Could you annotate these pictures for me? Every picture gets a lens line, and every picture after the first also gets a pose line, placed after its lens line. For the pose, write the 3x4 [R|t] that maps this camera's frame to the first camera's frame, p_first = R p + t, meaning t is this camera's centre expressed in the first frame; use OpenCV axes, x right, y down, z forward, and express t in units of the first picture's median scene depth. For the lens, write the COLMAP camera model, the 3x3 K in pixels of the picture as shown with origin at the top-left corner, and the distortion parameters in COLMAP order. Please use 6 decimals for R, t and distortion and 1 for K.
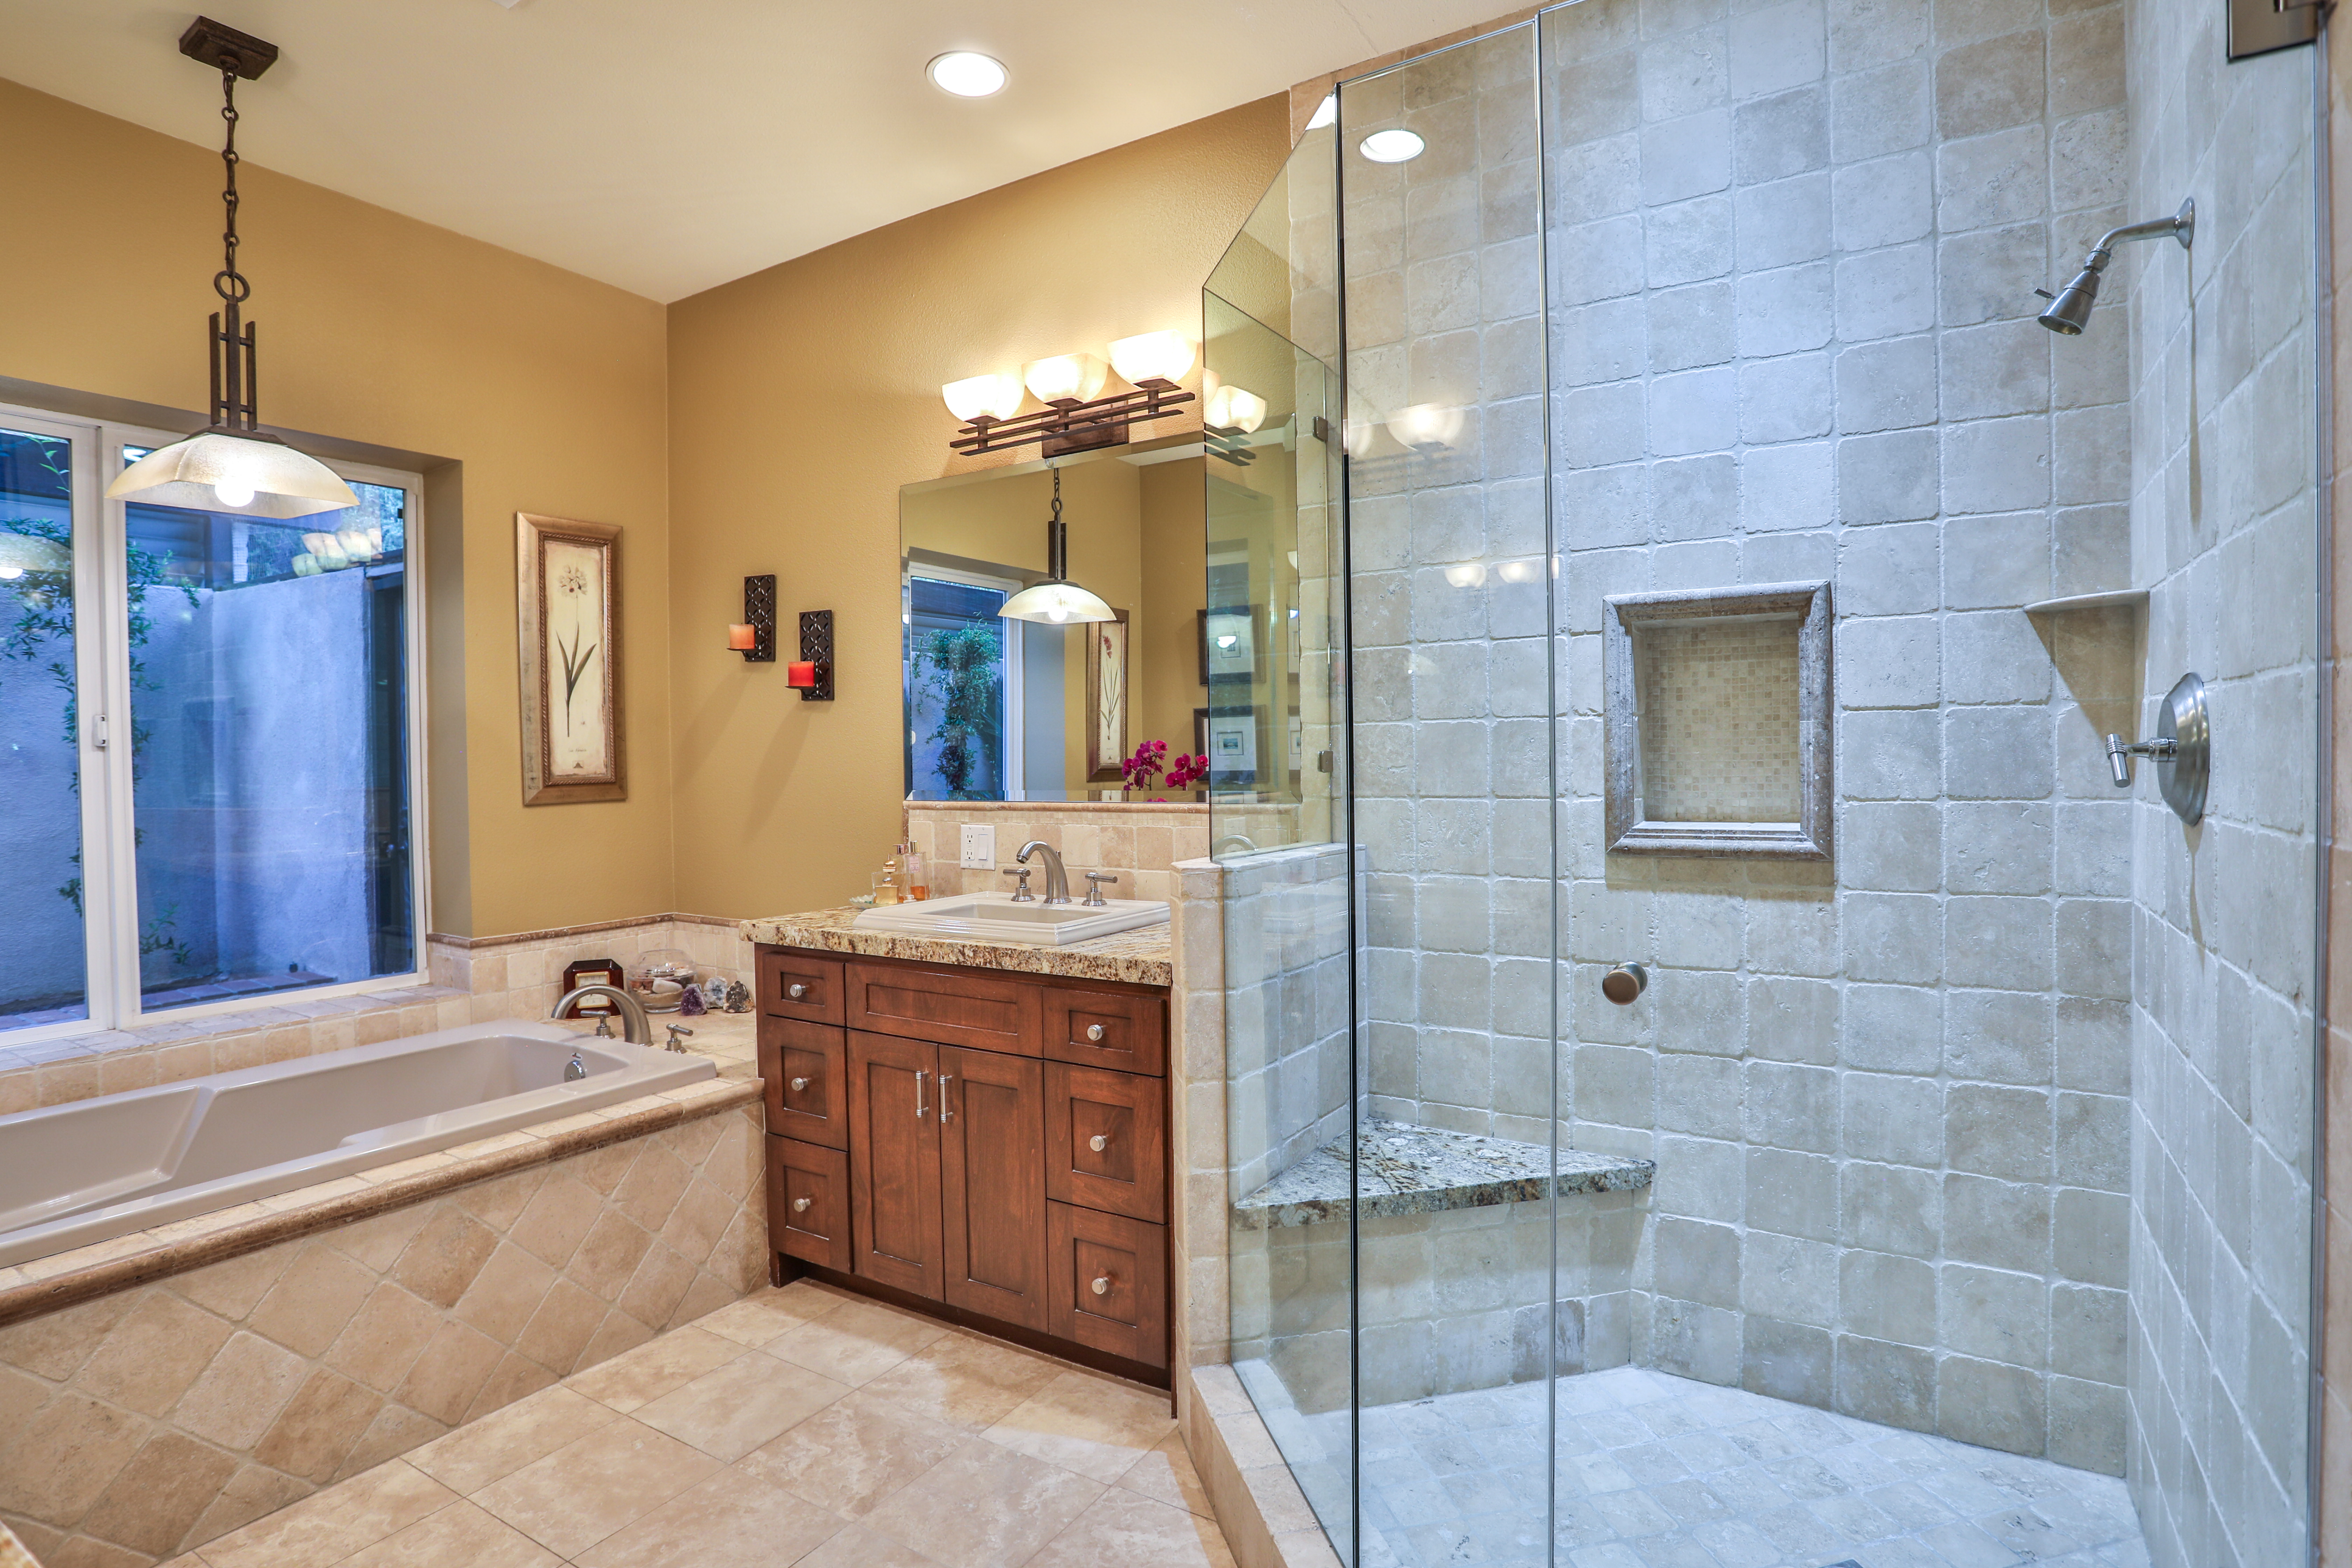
lens RADIAL K [[1208.8, 0, 1176.0], [0, 1208.8, 784.0], [0, 0, 1]] dist [-0.072657, 0.028173]
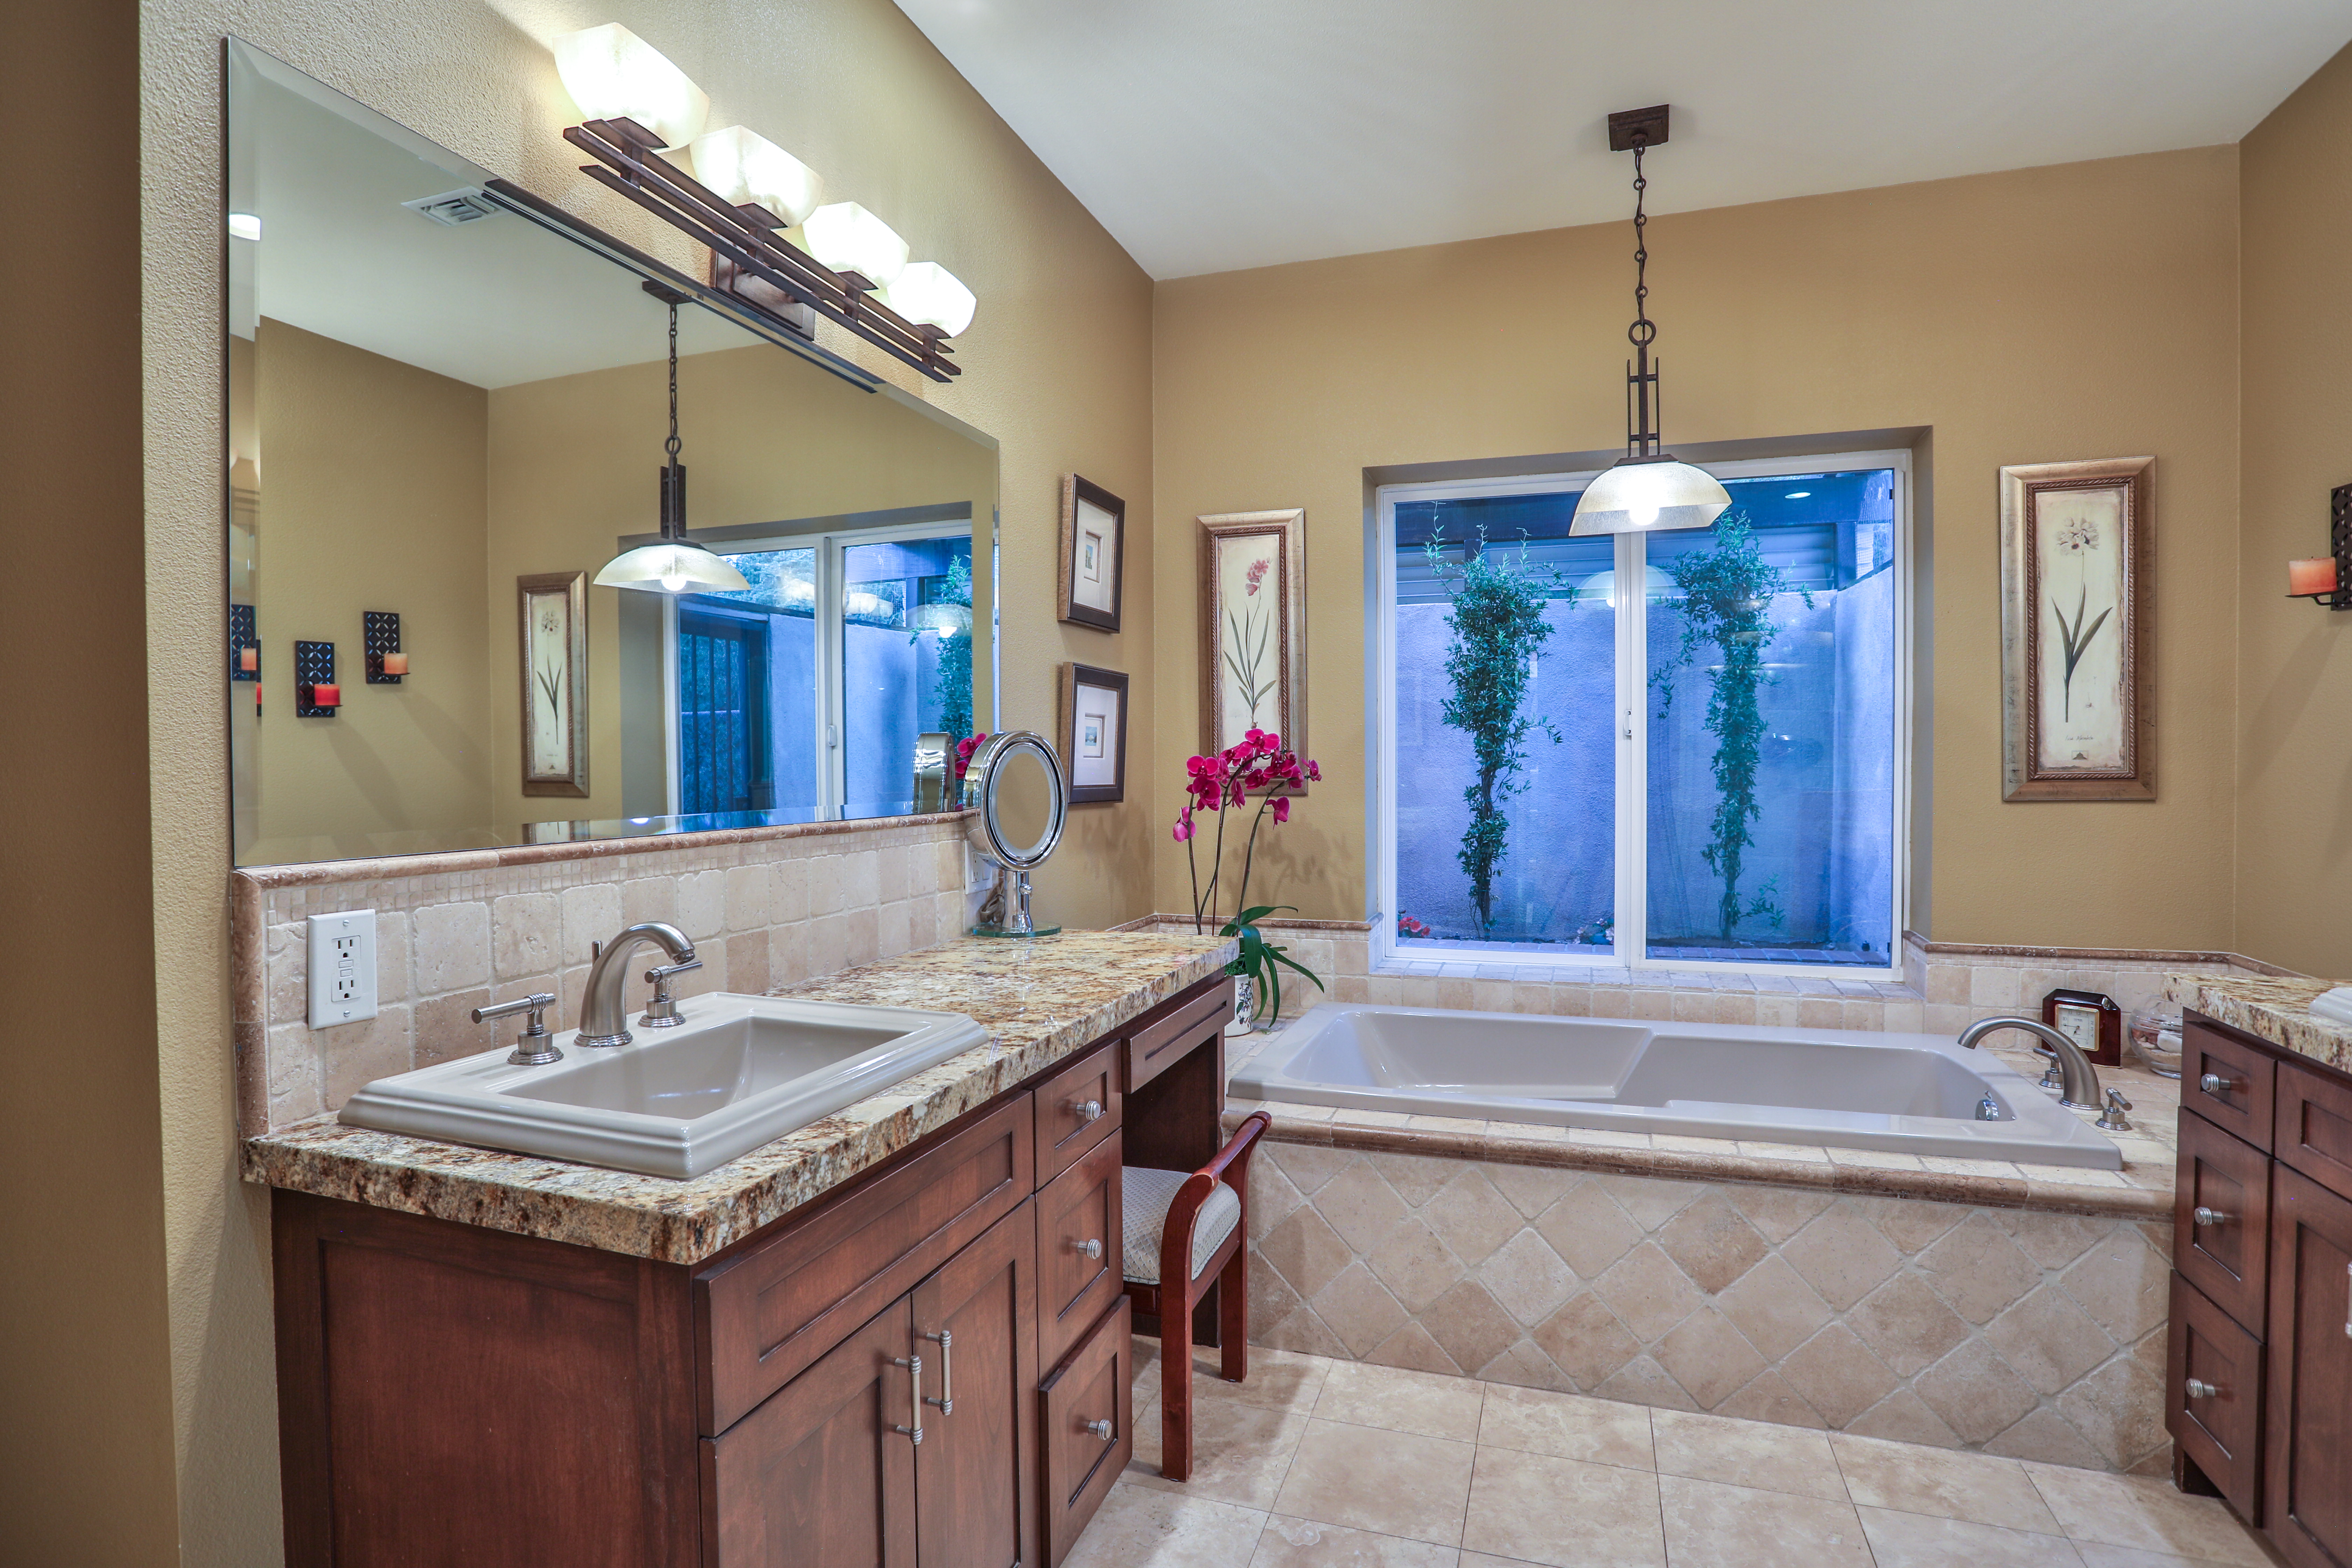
lens RADIAL K [[1208.8, 0, 1176.0], [0, 1208.8, 784.0], [0, 0, 1]] dist [-0.072657, 0.028173]
pose [[0.213034, 0.033815, -0.976460, 0.225438], [-0.021662, 0.999319, 0.029880, -0.009608], [0.976805, 0.014787, 0.213621, 0.287298]]
